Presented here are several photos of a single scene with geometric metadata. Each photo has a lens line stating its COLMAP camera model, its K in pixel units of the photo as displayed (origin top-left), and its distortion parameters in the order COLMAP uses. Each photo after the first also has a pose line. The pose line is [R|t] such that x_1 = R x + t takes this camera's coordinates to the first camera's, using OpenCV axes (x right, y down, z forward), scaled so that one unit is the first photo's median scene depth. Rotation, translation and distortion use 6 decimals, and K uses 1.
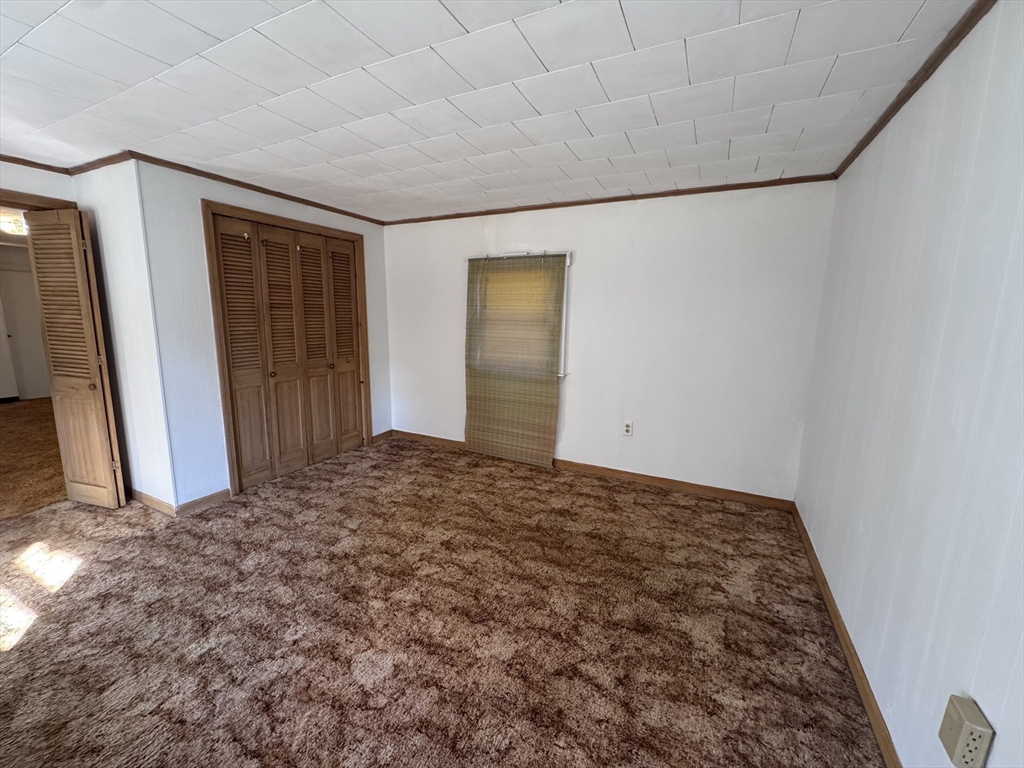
lens RADIAL K [[416.8, 0, 513.4], [0, 416.8, 381.4], [0, 0, 1]] dist [-0.004579, 0.000434]
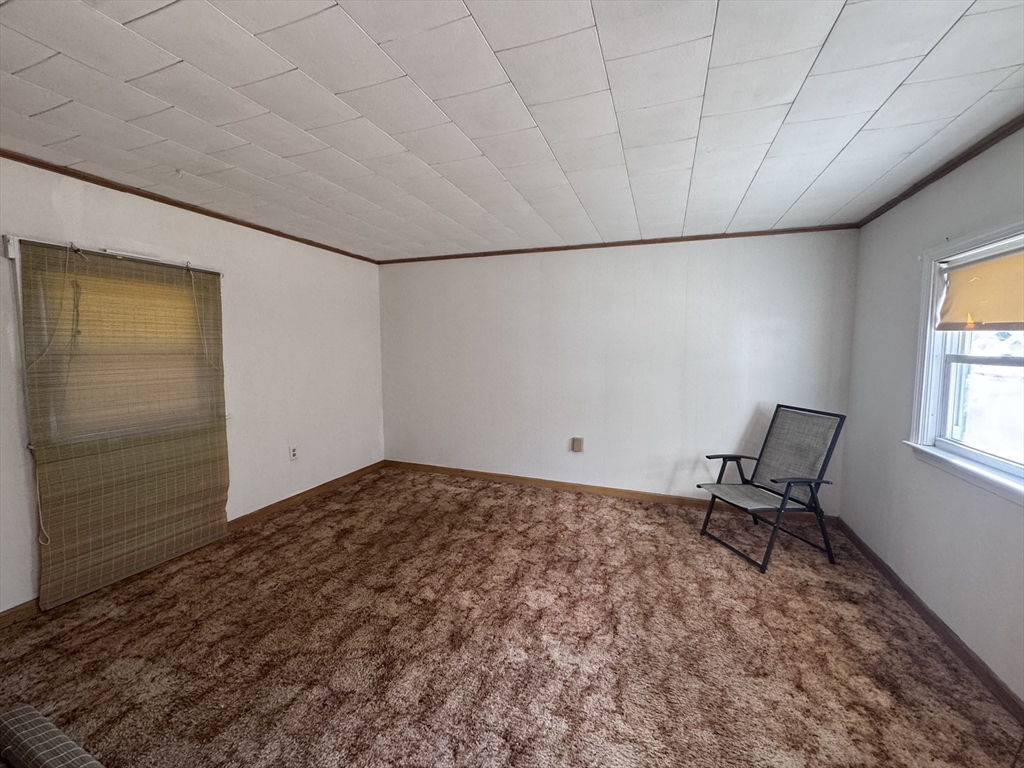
lens RADIAL K [[416.8, 0, 512.2], [0, 416.8, 380.0], [0, 0, 1]] dist [-0.004579, 0.000434]
pose [[-0.115902, -0.095760, 0.988634, -0.962237], [0.155282, 0.981356, 0.113259, -0.118009], [-0.981048, 0.166644, -0.098872, 0.653507]]
